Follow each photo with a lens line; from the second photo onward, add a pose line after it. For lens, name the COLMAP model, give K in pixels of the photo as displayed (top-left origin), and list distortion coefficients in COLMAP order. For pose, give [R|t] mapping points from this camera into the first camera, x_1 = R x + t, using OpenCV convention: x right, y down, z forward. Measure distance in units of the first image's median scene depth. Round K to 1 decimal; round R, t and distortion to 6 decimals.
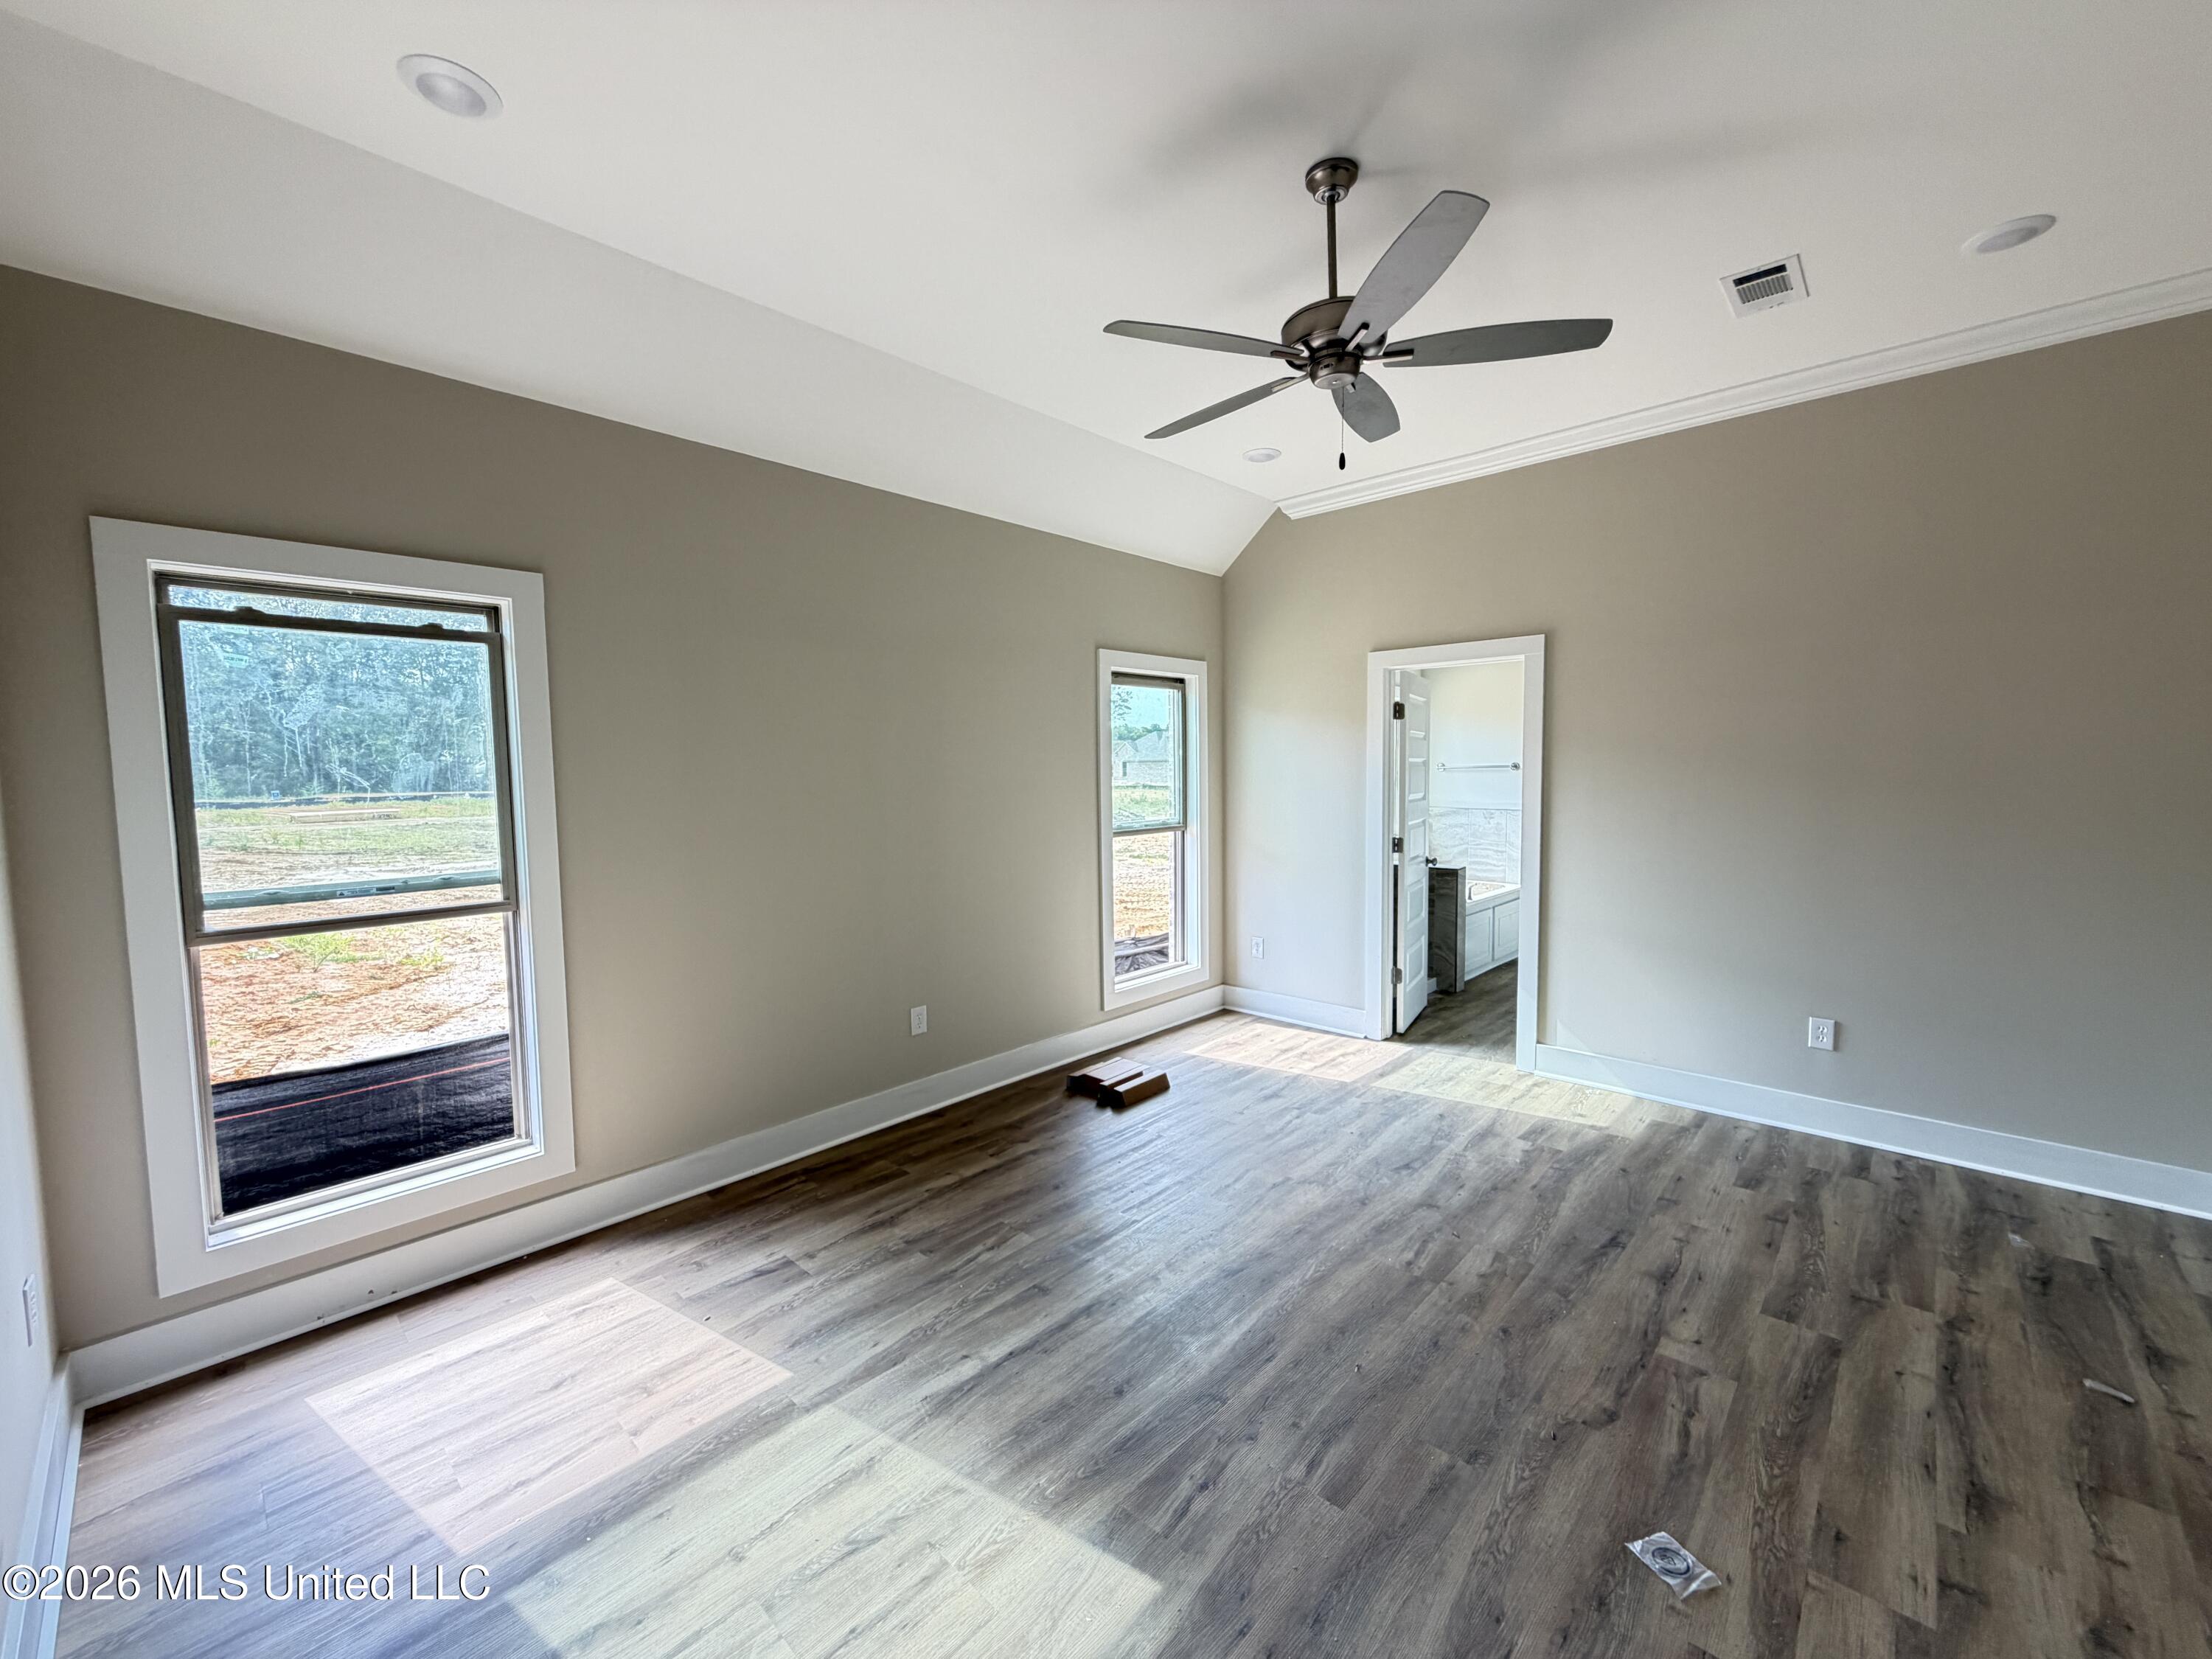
lens RADIAL K [[886.1, 0, 1105.0], [0, 886.1, 823.6], [0, 0, 1]] dist [-0.000616, 0.000262]
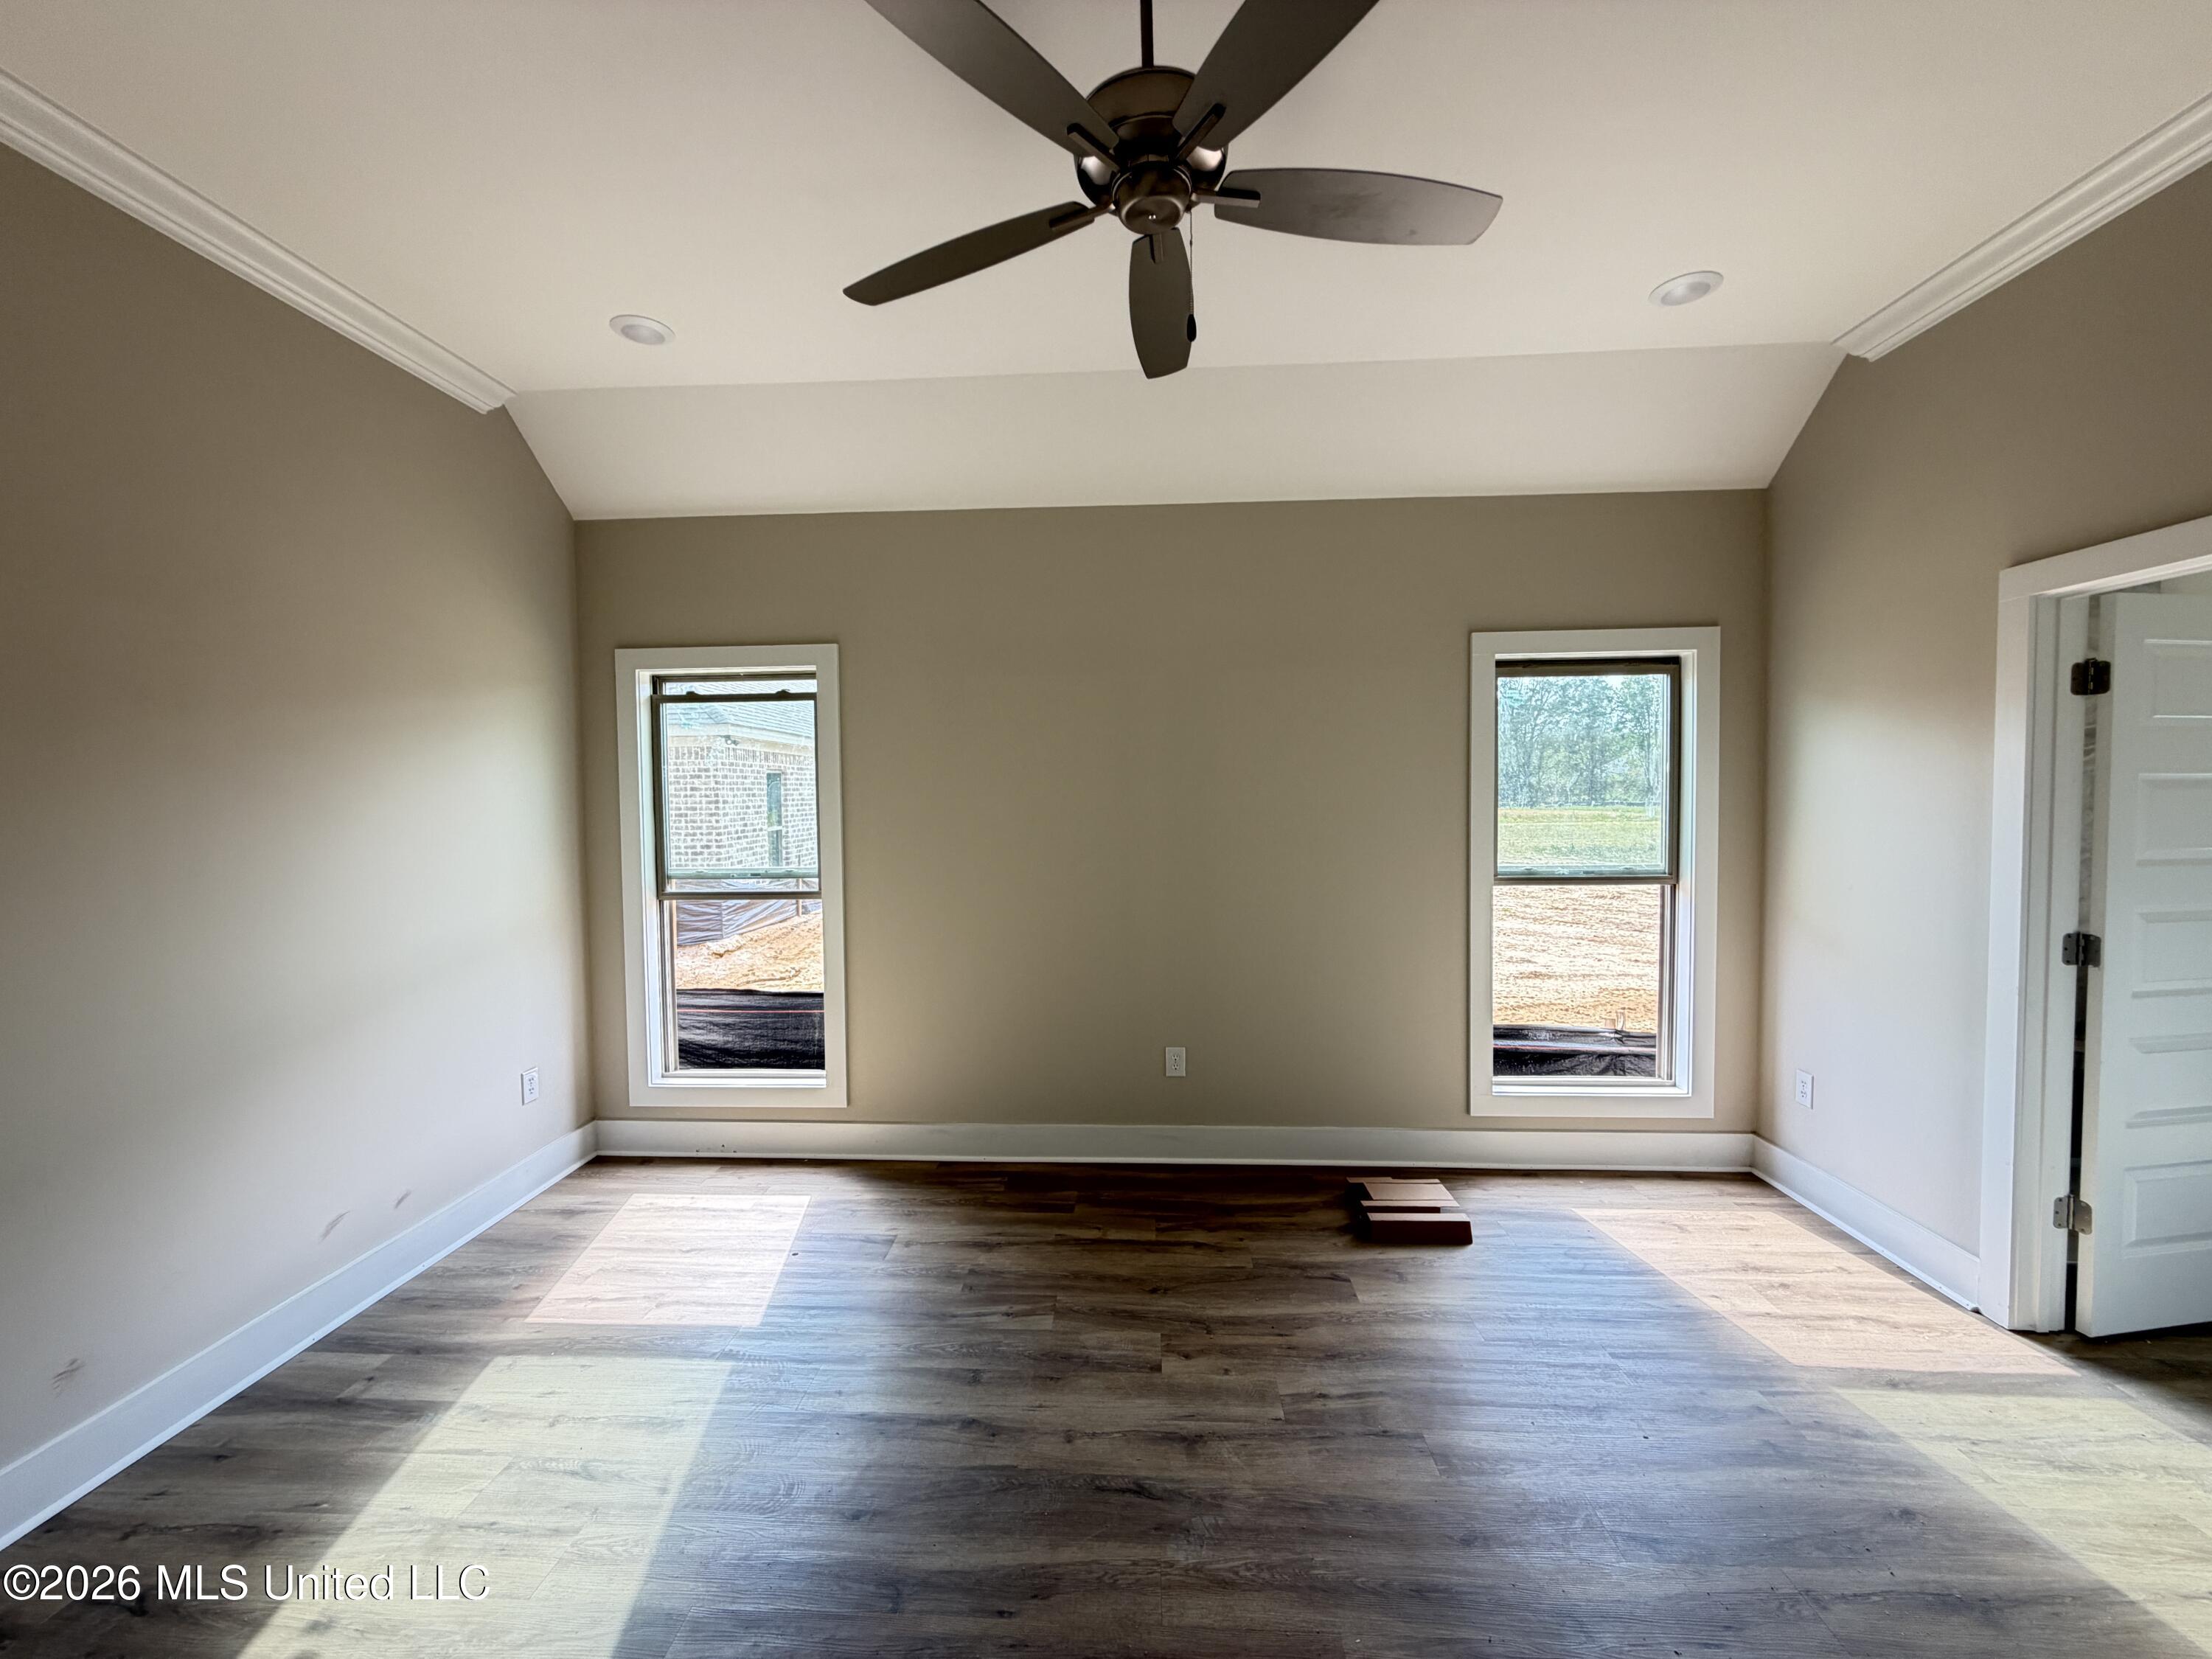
lens RADIAL K [[886.1, 0, 1101.7], [0, 886.1, 832.3], [0, 0, 1]] dist [-0.000616, 0.000262]
pose [[0.640647, 0.040371, -0.766774, 0.476795], [-0.046012, 0.998841, 0.014147, -0.031353], [0.766456, 0.026218, 0.641761, 0.357889]]
